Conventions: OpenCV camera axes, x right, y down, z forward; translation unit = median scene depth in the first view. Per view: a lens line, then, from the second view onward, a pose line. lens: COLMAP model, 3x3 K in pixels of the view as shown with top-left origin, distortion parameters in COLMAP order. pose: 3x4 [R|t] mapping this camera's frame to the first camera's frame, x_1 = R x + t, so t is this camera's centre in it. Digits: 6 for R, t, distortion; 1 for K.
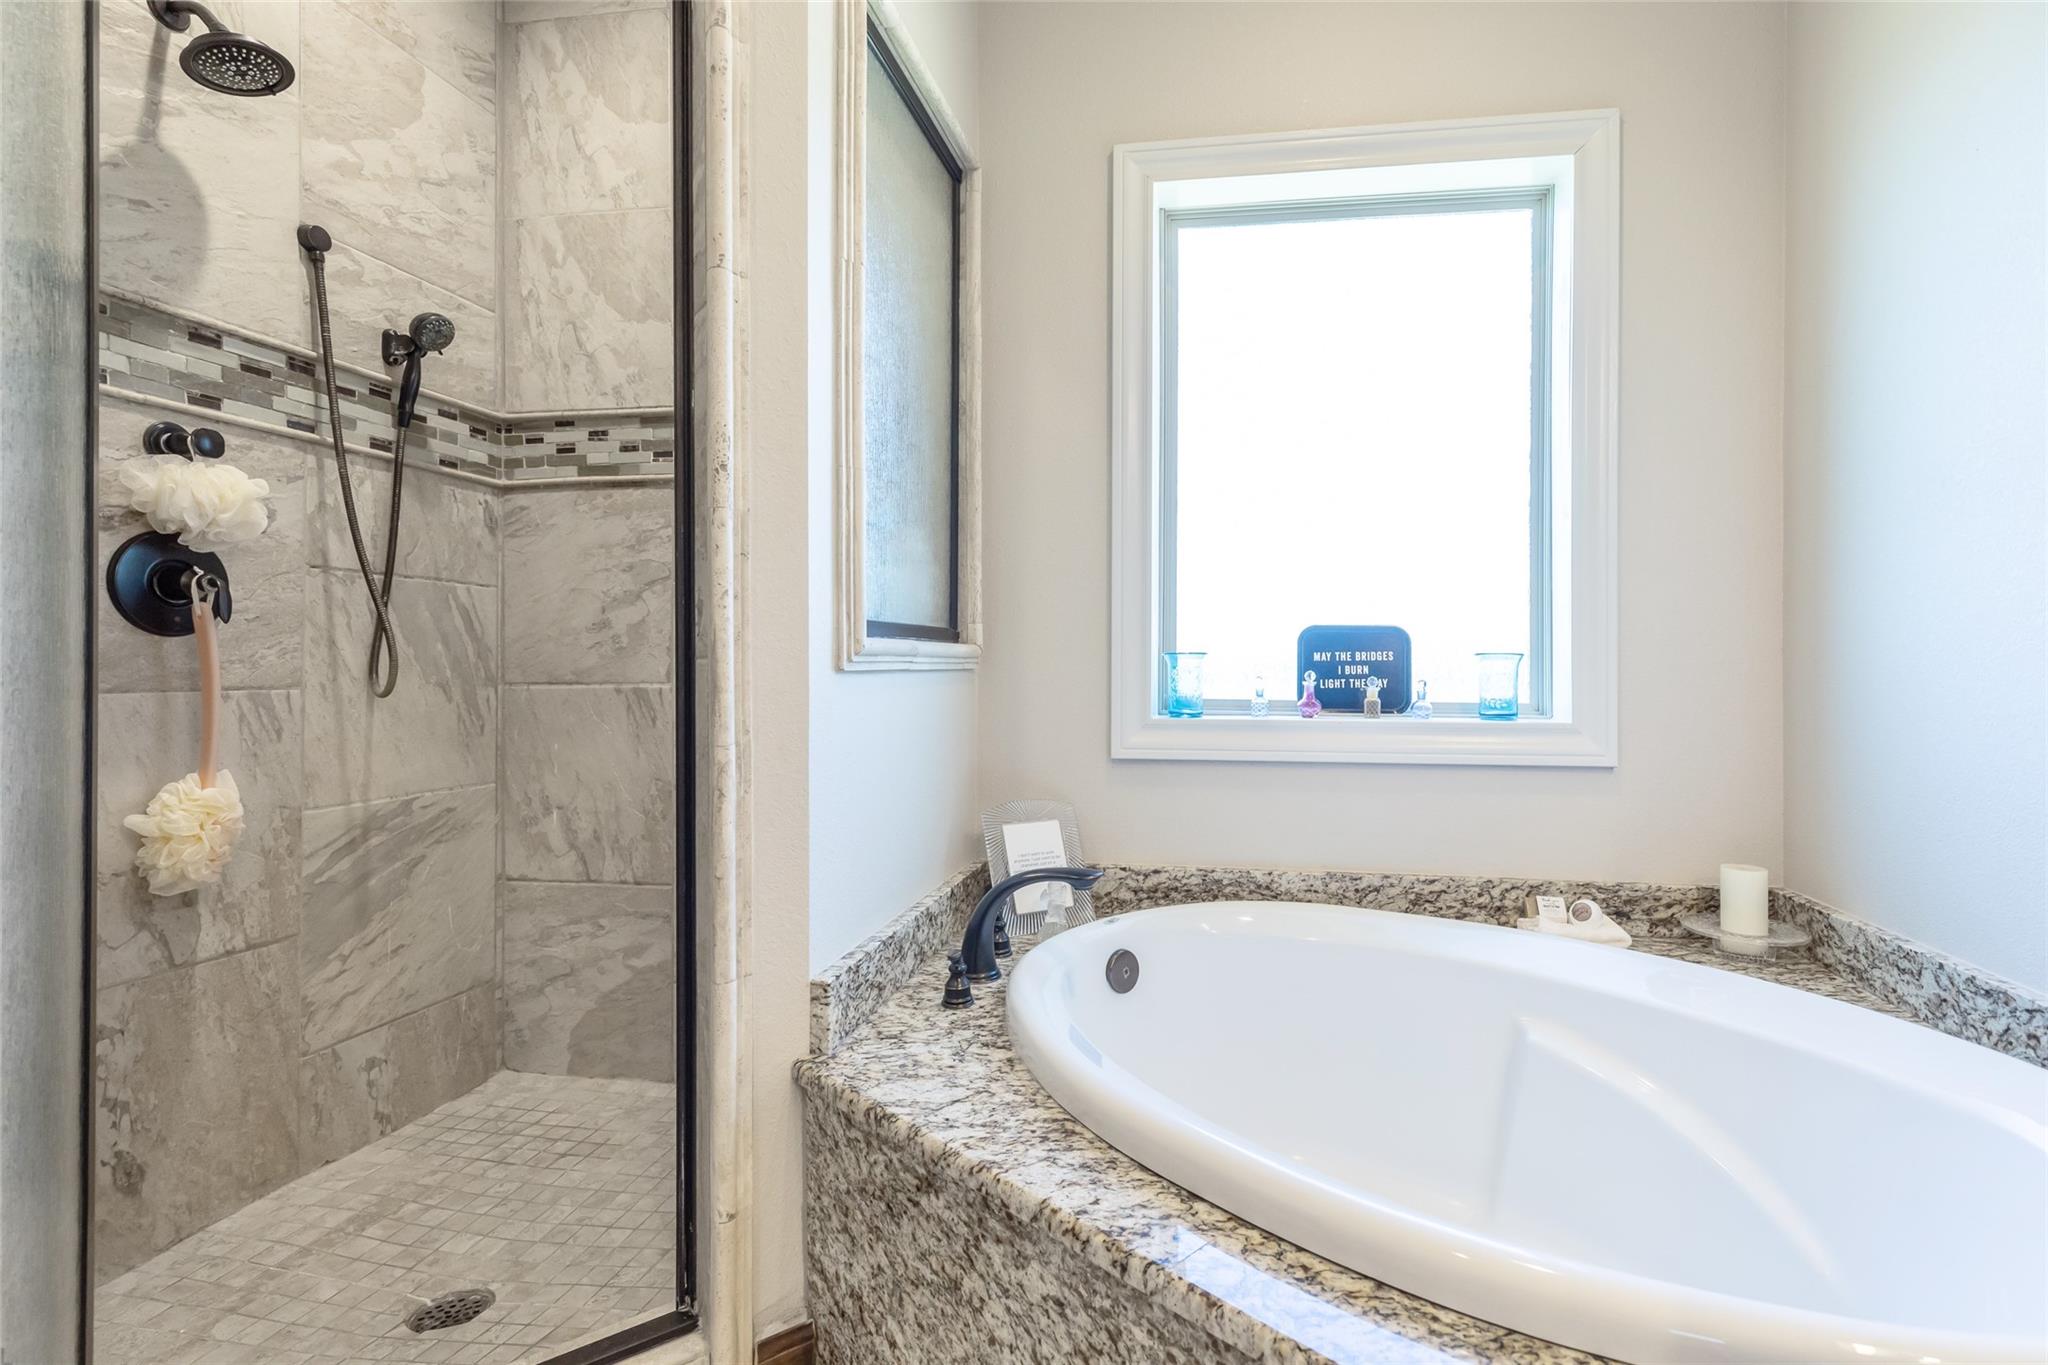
lens RADIAL K [[922.0, 0, 1145.3], [0, 922.0, 659.1], [0, 0, 1]] dist [0.009764, -0.001893]
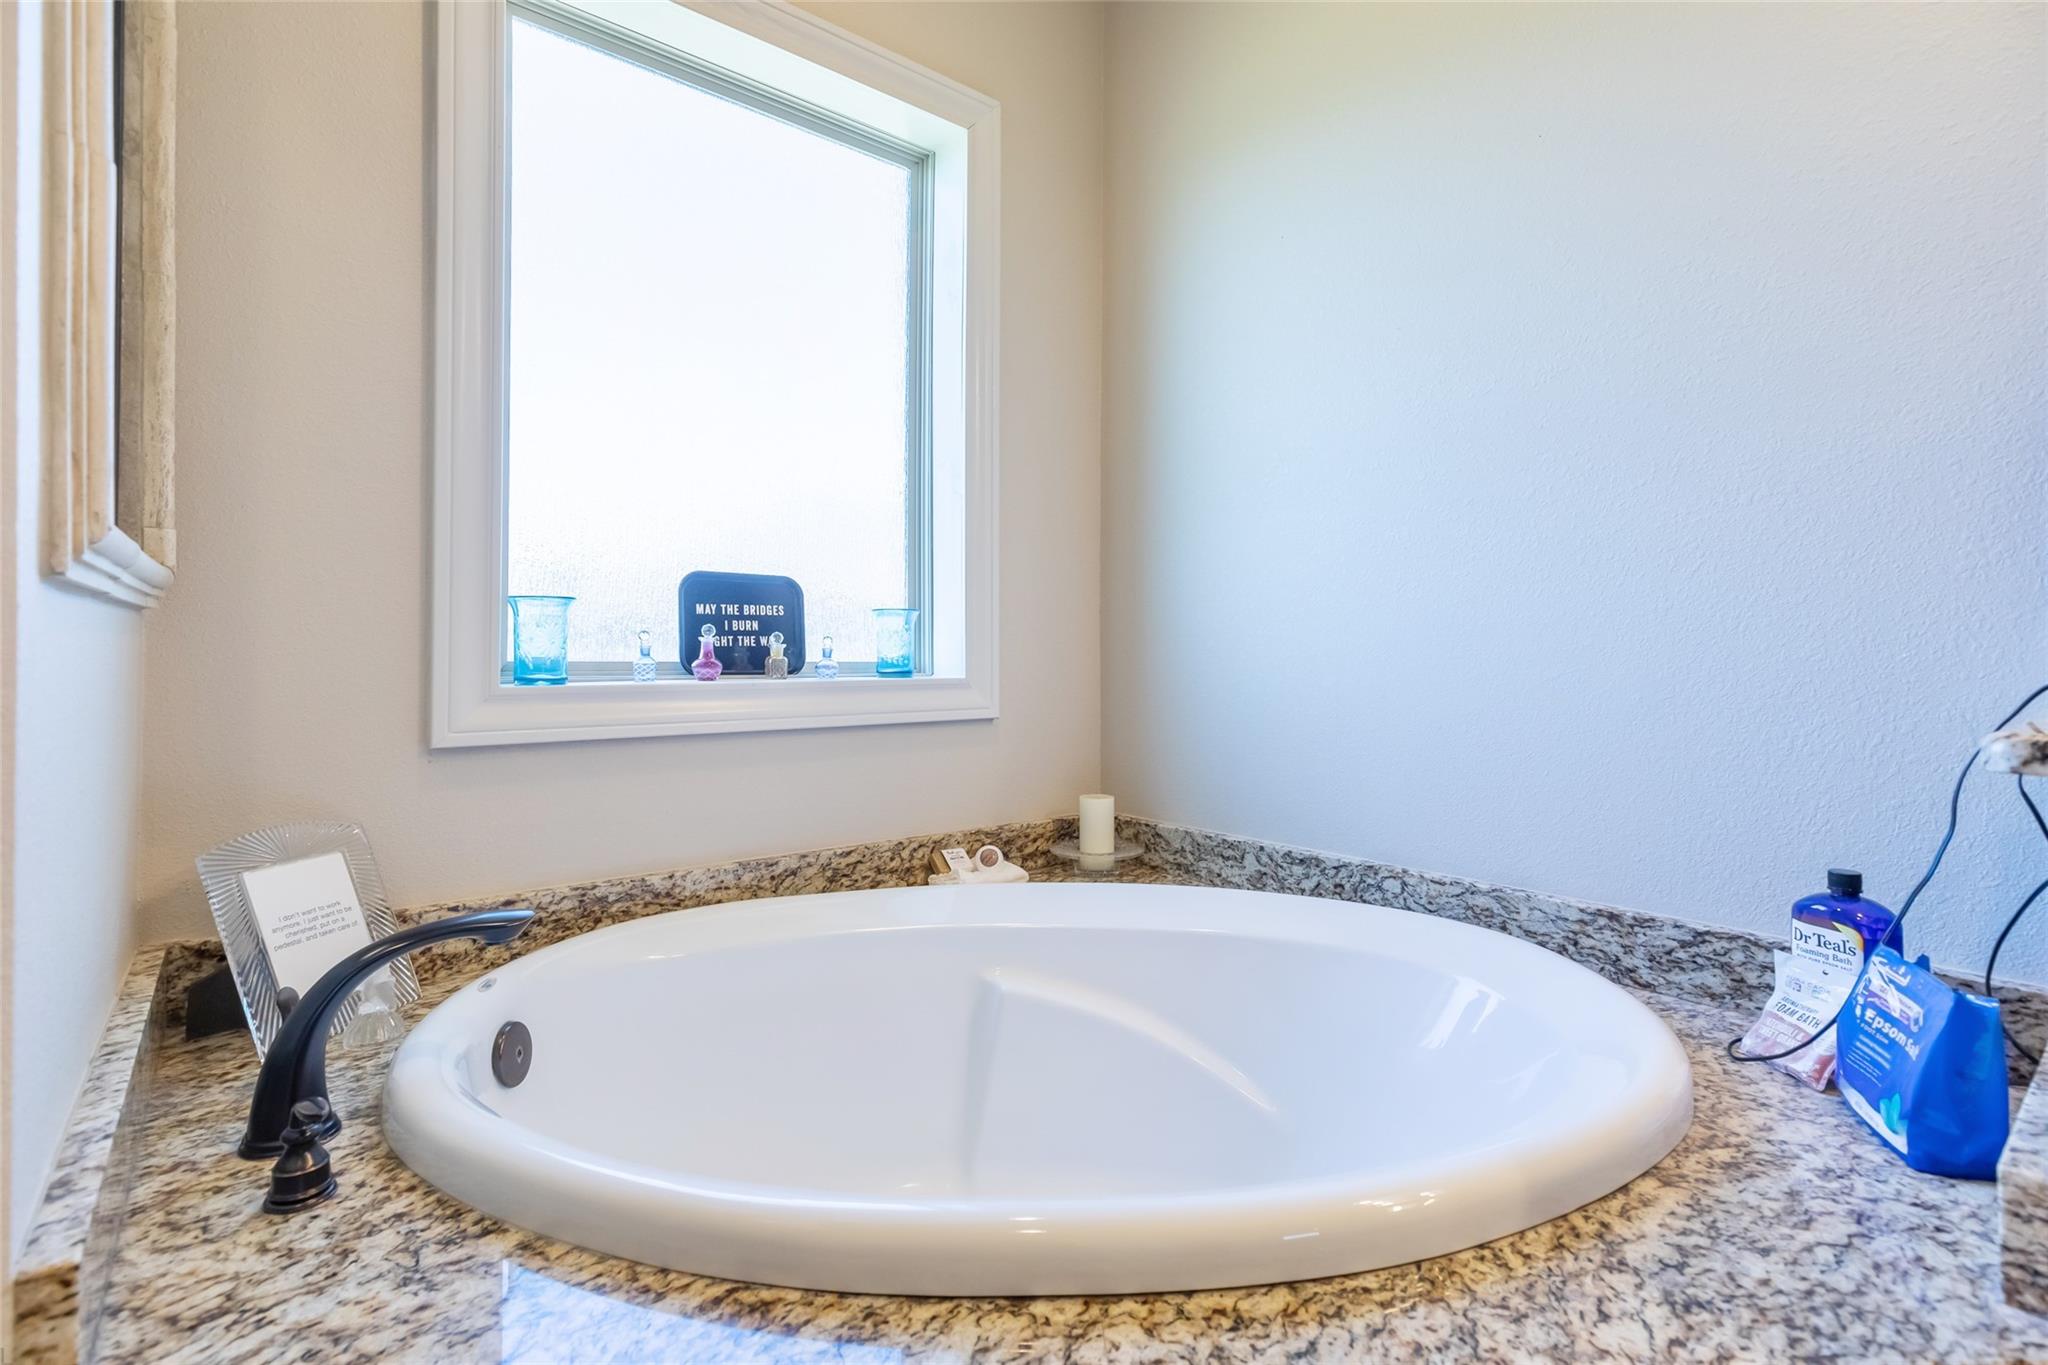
lens RADIAL K [[922.0, 0, 982.6], [0, 922.0, 638.7], [0, 0, 1]] dist [0.009764, -0.001893]
pose [[0.706330, 0.009480, 0.707819, -0.264338], [-0.004831, 0.999952, -0.008571, 0.036483], [-0.707866, 0.002634, 0.706342, 0.273136]]
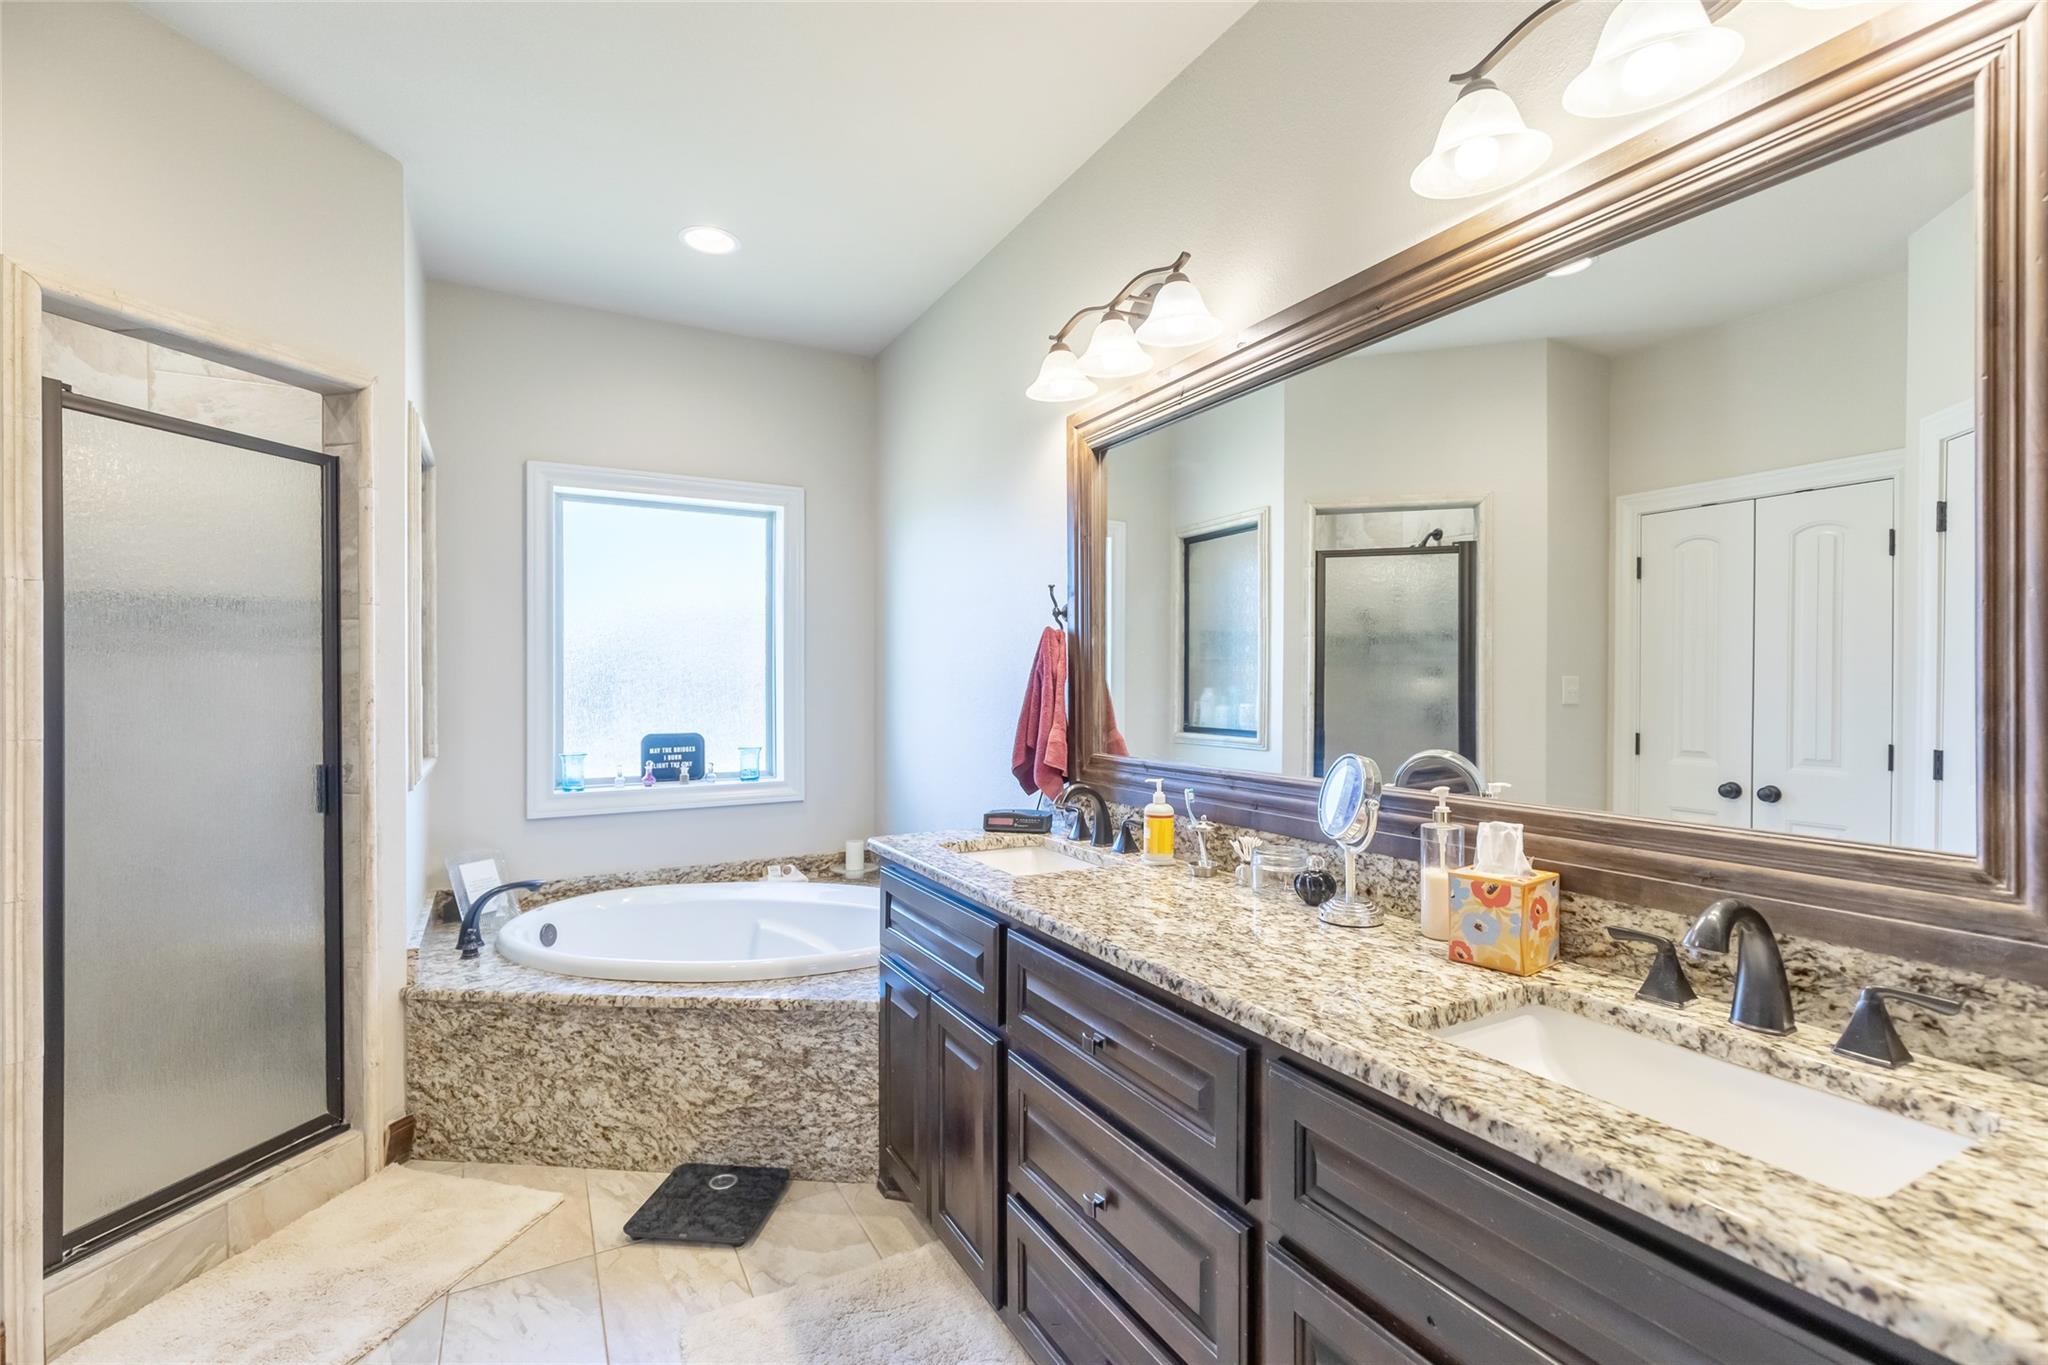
lens RADIAL K [[922.0, 0, 1006.5], [0, 922.0, 679.8], [0, 0, 1]] dist [0.009764, -0.001893]
pose [[0.818127, -0.007784, 0.574985, -0.333250], [0.002480, 0.999947, 0.010007, -0.186010], [-0.575032, -0.006761, 0.818103, -1.025745]]
